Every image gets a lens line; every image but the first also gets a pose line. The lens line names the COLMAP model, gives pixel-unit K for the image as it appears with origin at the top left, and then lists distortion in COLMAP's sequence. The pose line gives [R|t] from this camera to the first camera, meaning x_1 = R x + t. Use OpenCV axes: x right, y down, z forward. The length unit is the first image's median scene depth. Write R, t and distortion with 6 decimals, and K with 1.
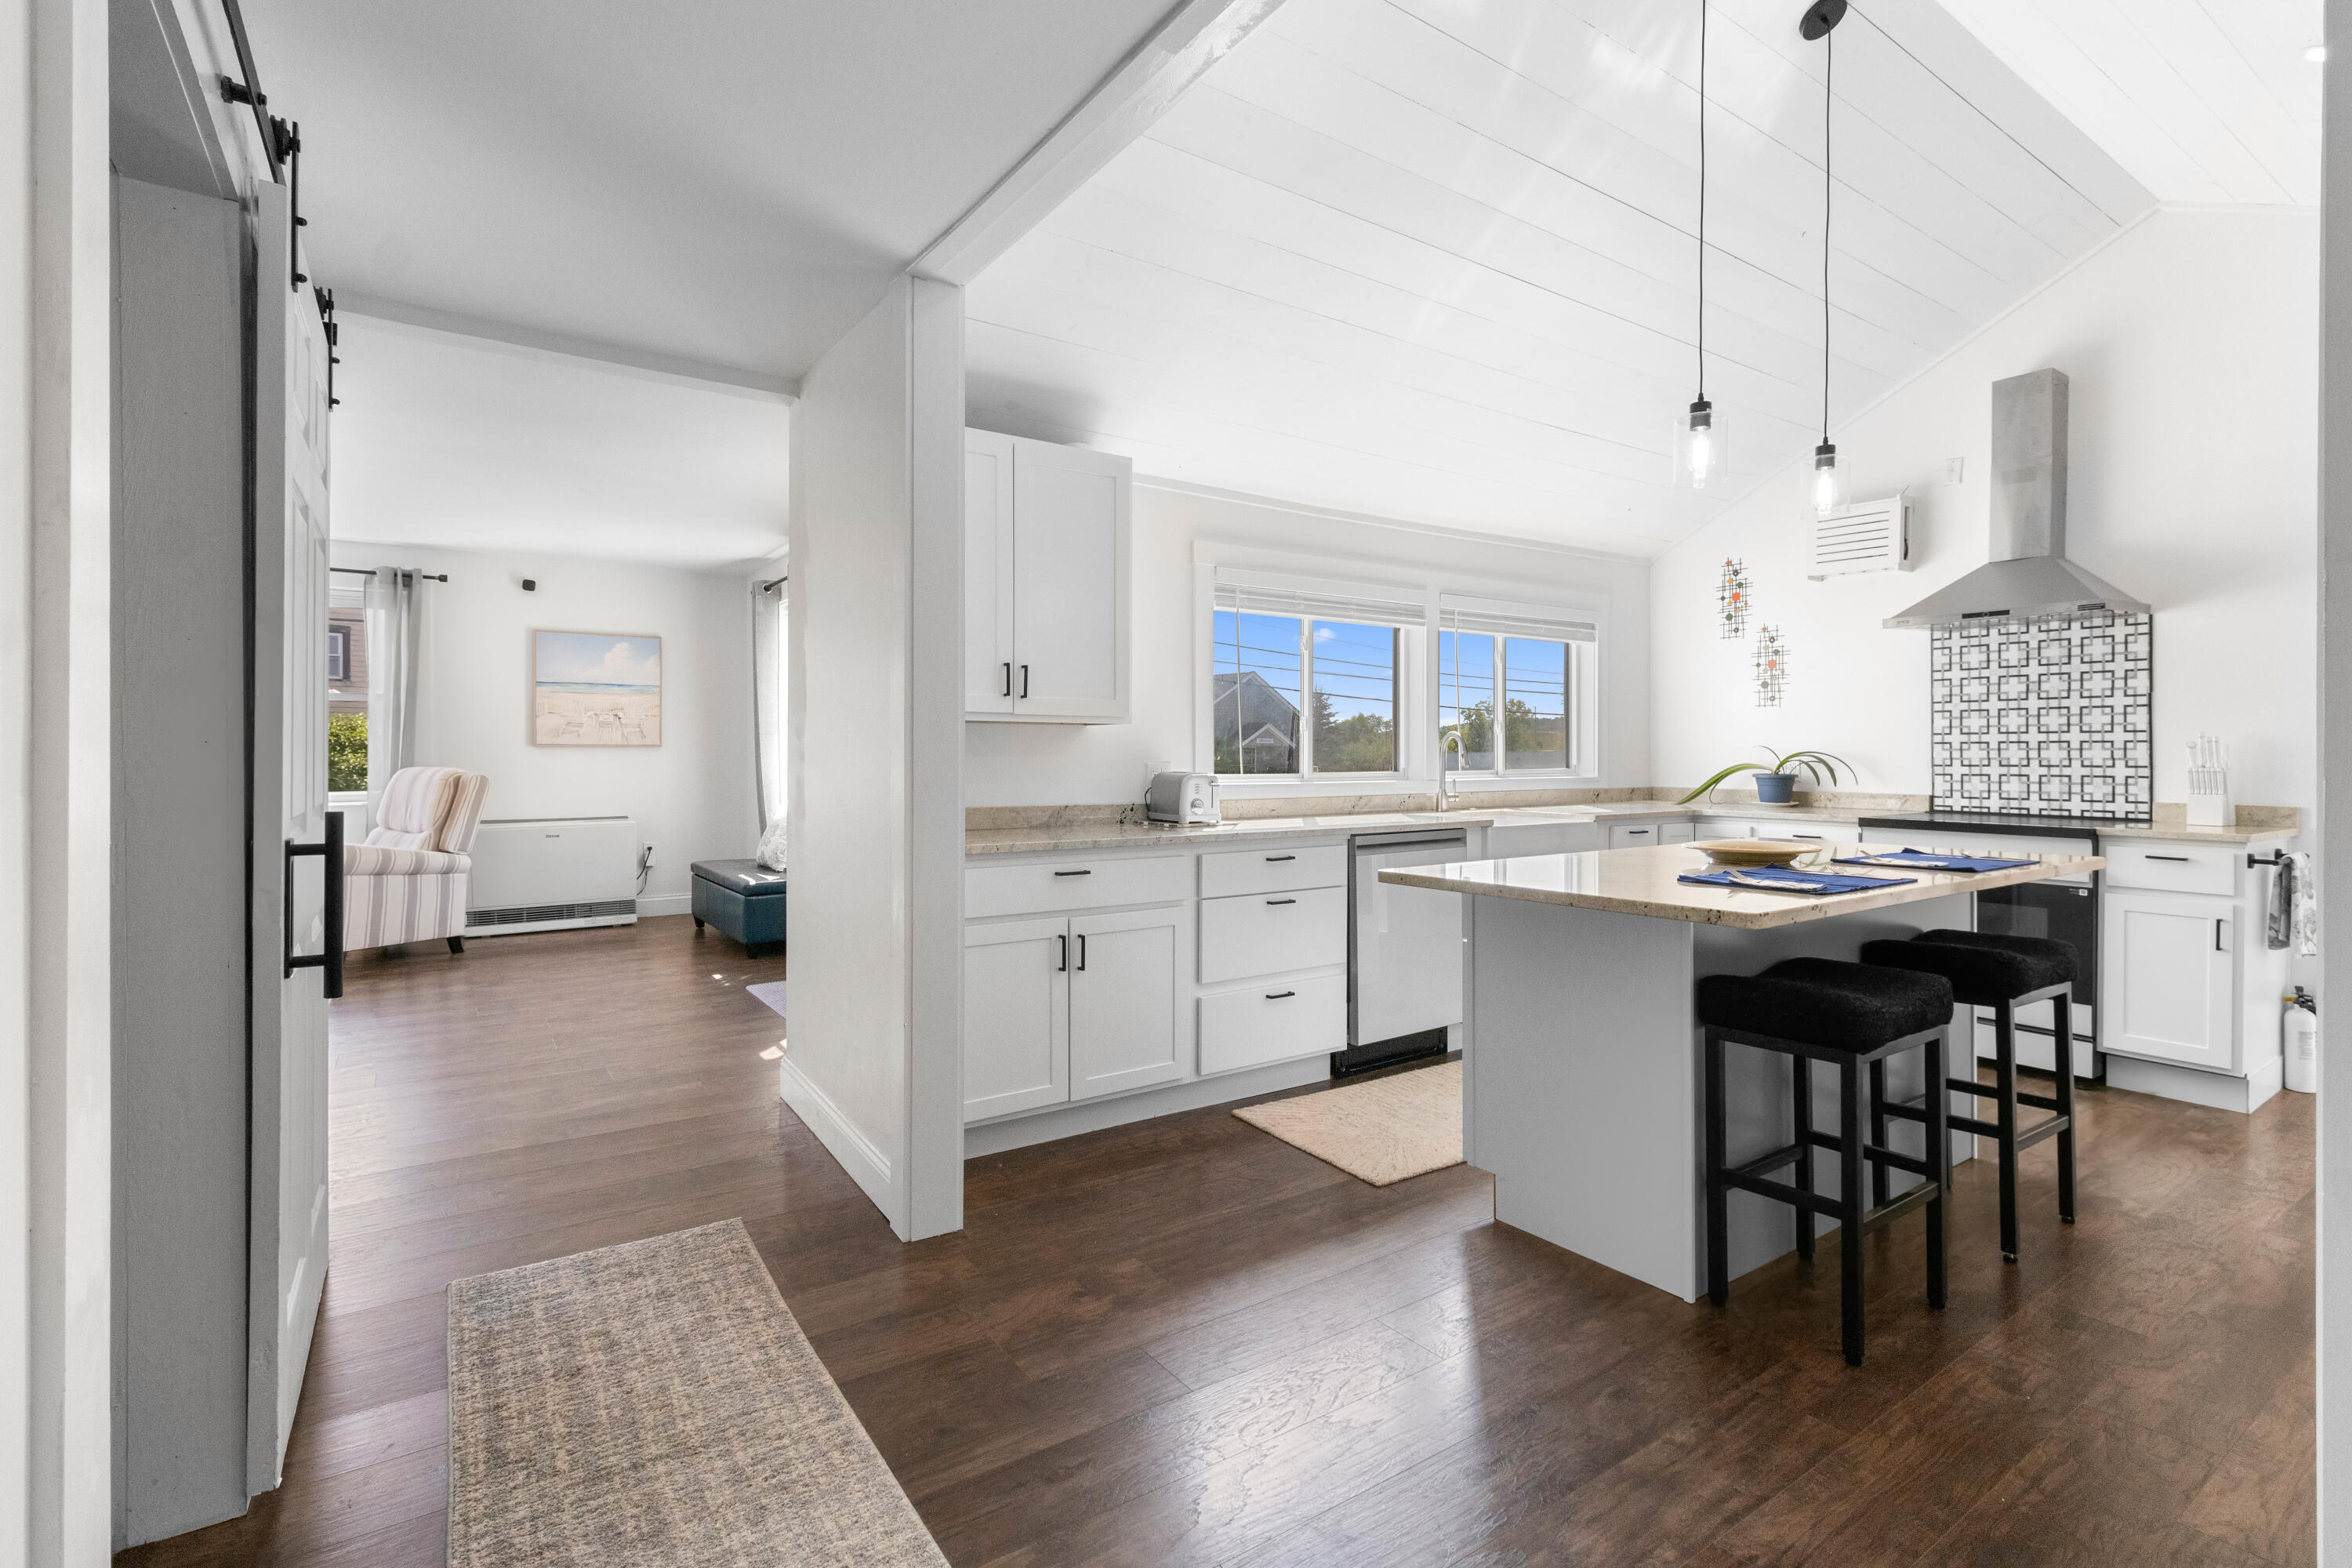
lens RADIAL K [[1094.9, 0, 1213.1], [0, 1094.9, 741.1], [0, 0, 1]] dist [0.002977, 0.001018]
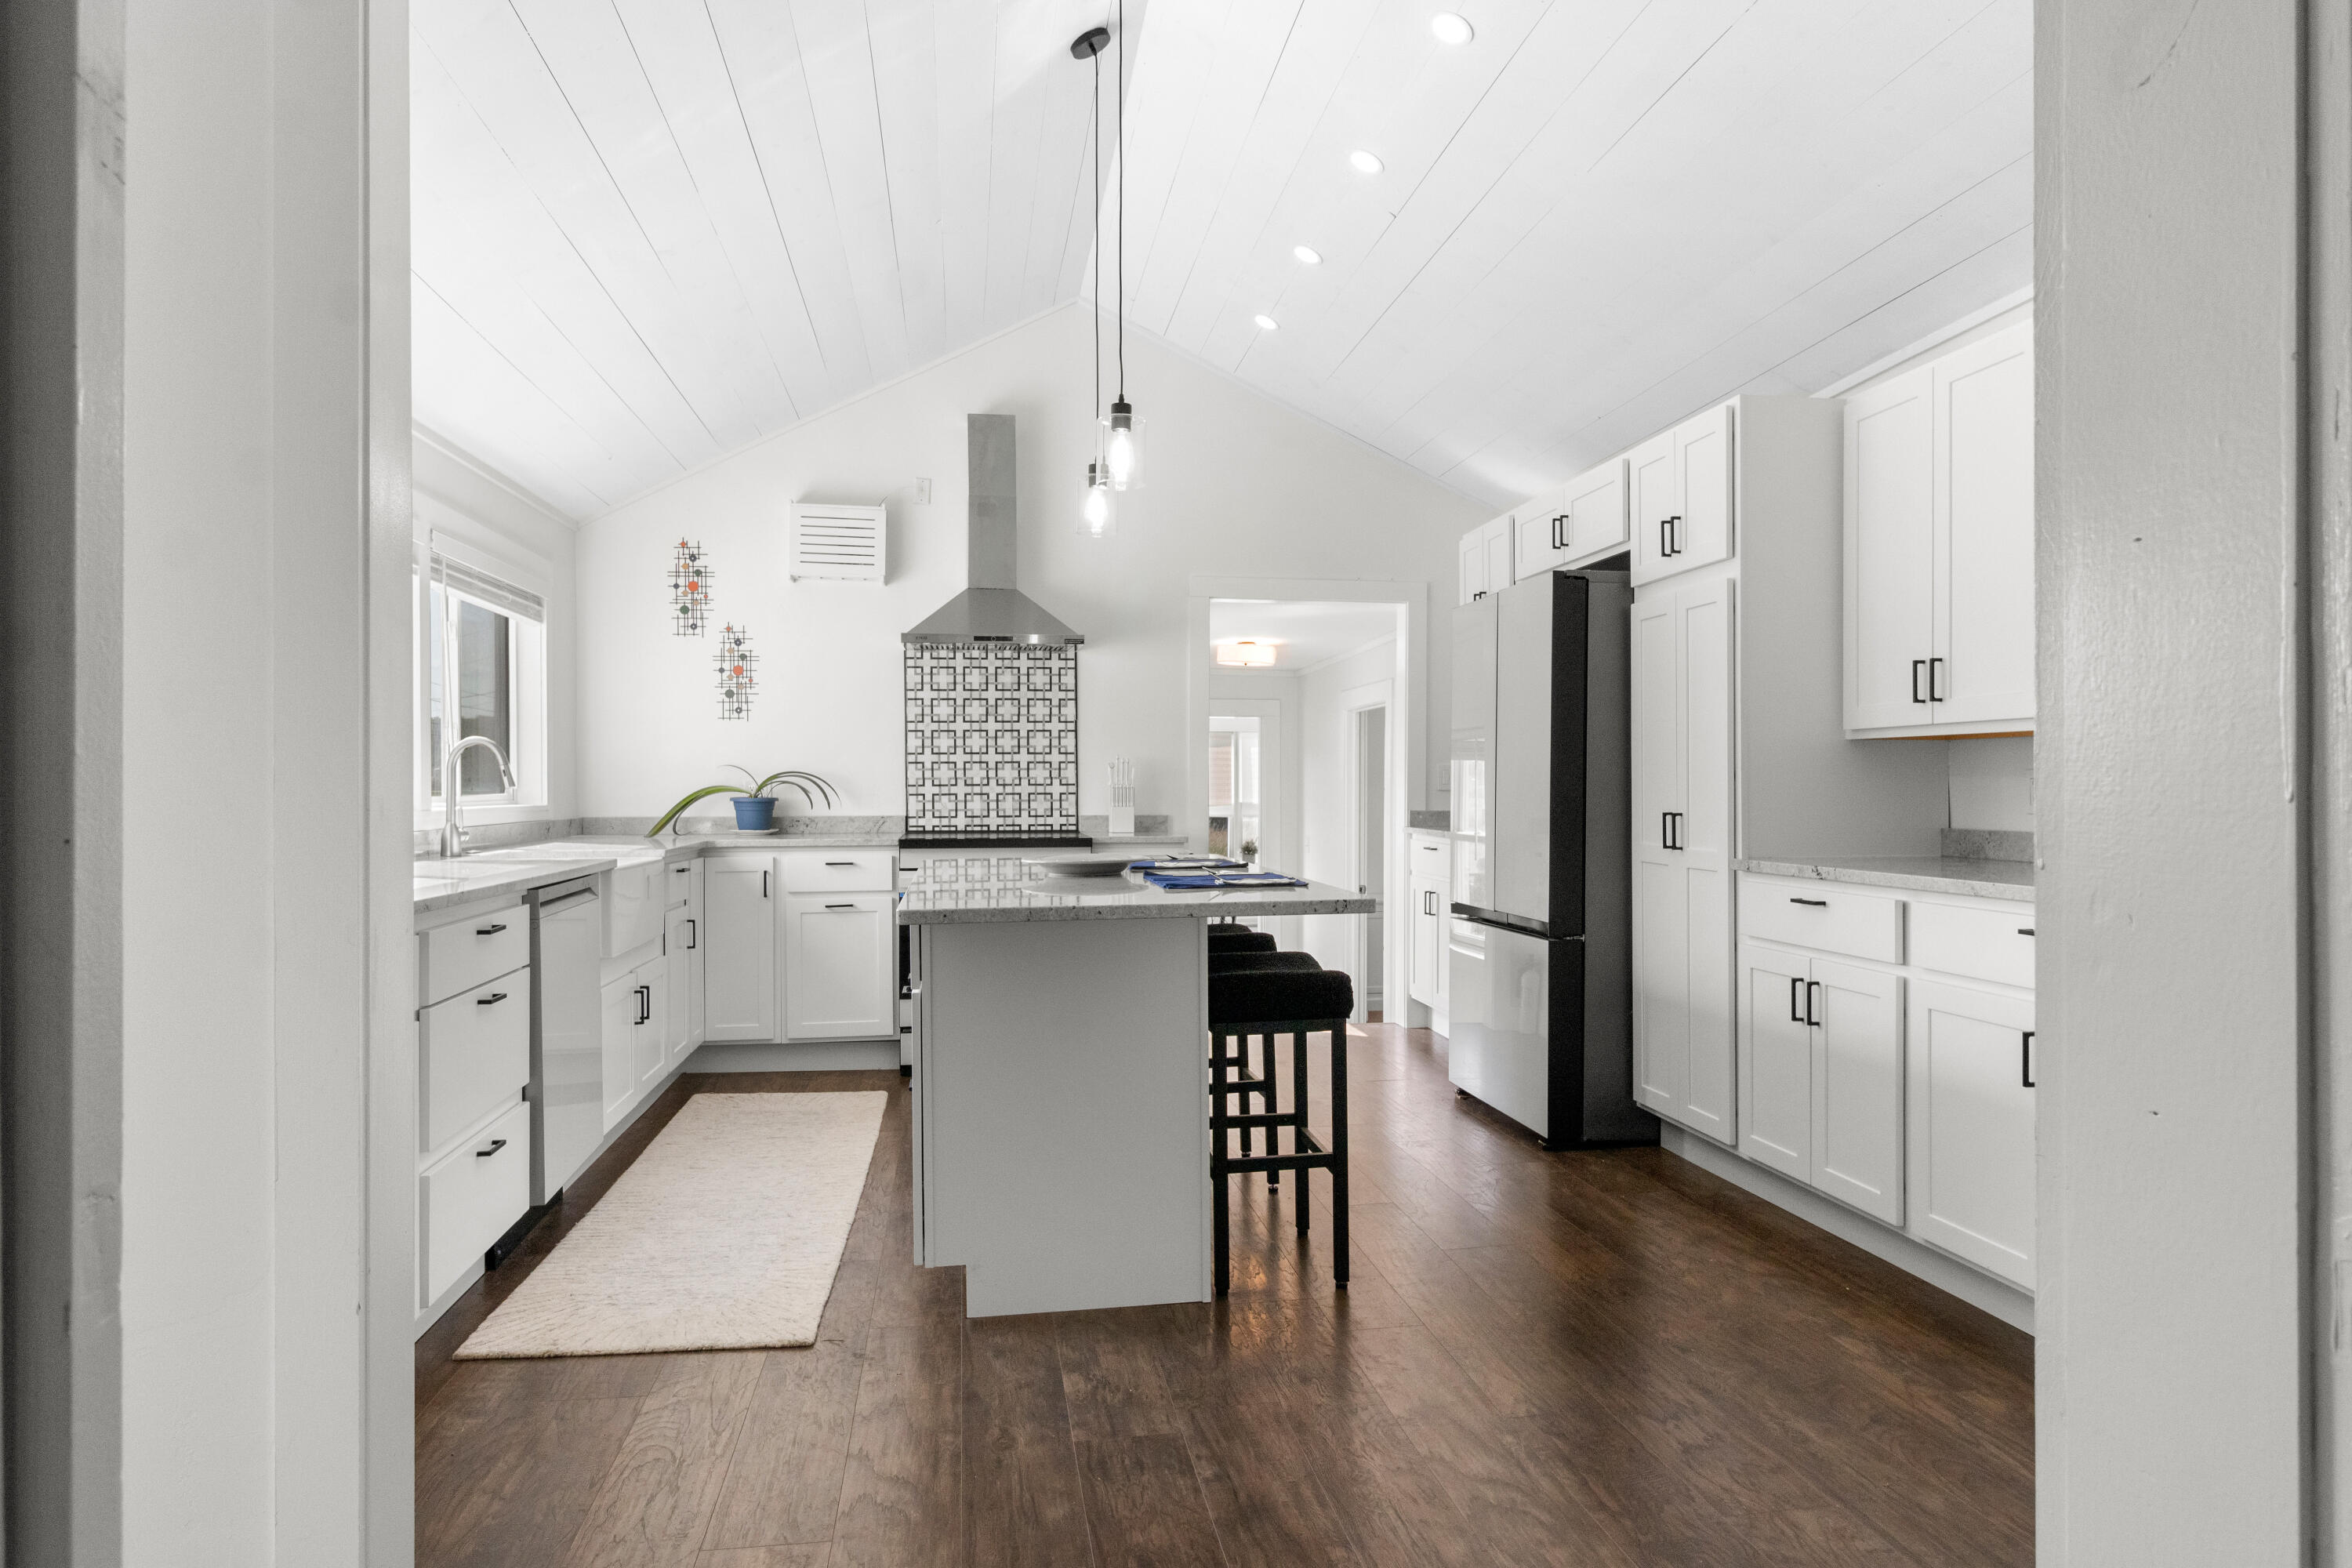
lens RADIAL K [[1411.5, 0, 1169.4], [0, 1411.5, 765.2], [0, 0, 1]] dist [0.024734, 0.000587]
pose [[0.455832, 0.010663, 0.890002, -0.419098], [-0.005671, 0.999943, -0.009076, 0.016338], [-0.890048, -0.000910, 0.455867, 0.245439]]
